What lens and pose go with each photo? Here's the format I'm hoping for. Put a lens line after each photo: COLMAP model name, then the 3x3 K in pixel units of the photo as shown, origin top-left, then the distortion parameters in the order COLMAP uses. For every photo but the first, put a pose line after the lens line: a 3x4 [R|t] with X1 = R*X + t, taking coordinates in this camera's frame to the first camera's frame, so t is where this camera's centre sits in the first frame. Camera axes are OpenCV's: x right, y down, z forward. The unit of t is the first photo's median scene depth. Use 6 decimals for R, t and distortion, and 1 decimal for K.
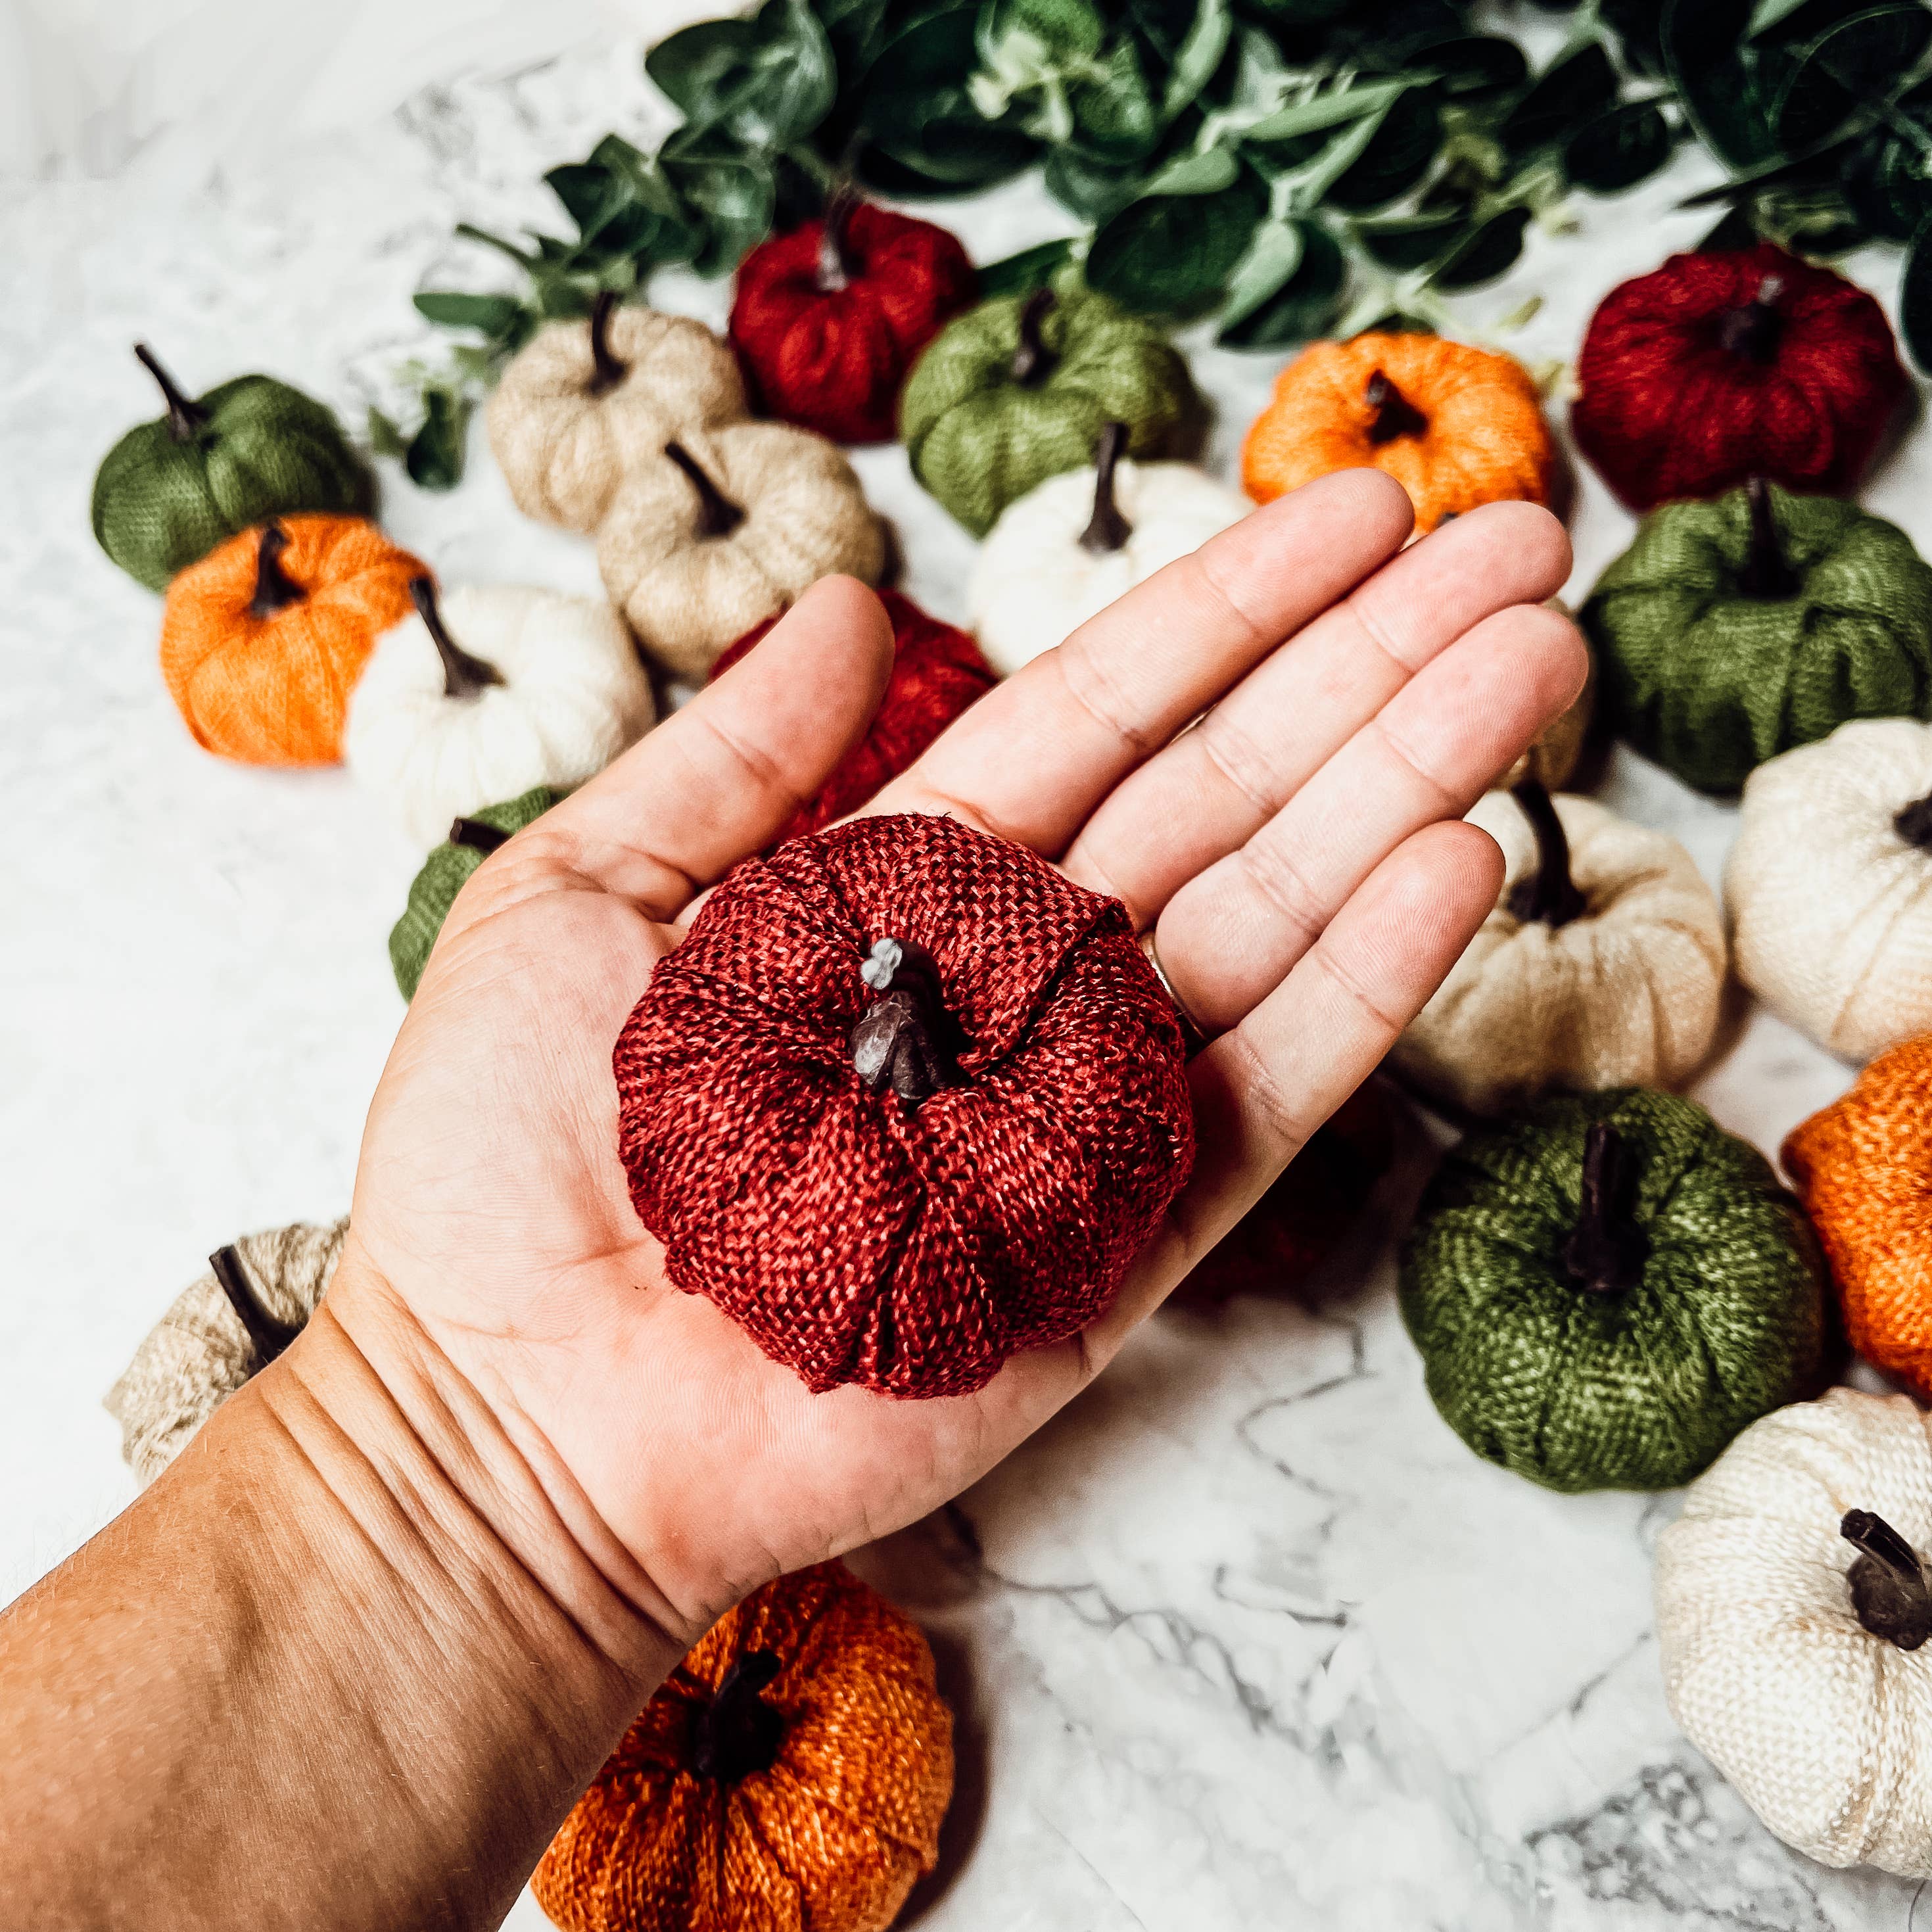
lens RADIAL K [[1833.2, 0, 970.4], [0, 1833.2, 959.3], [0, 0, 1]] dist [0.138146, -0.422500]
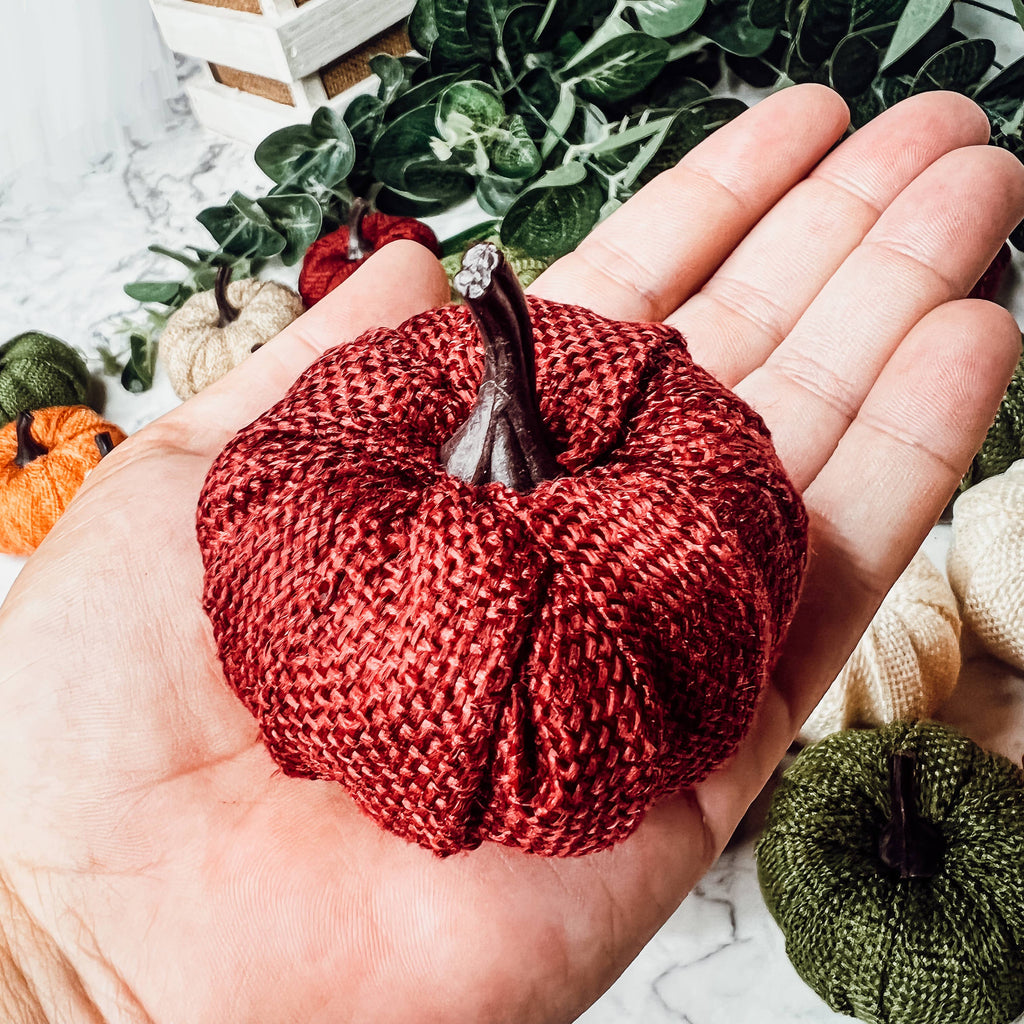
lens RADIAL K [[967.8, 0, 472.6], [0, 967.8, 511.3], [0, 0, 1]] dist [0.134267, 0.532726]
pose [[0.993818, -0.108121, 0.025194, -0.066979], [0.111010, 0.970422, -0.214380, 0.188120], [-0.001270, 0.215852, 0.976425, 0.533981]]
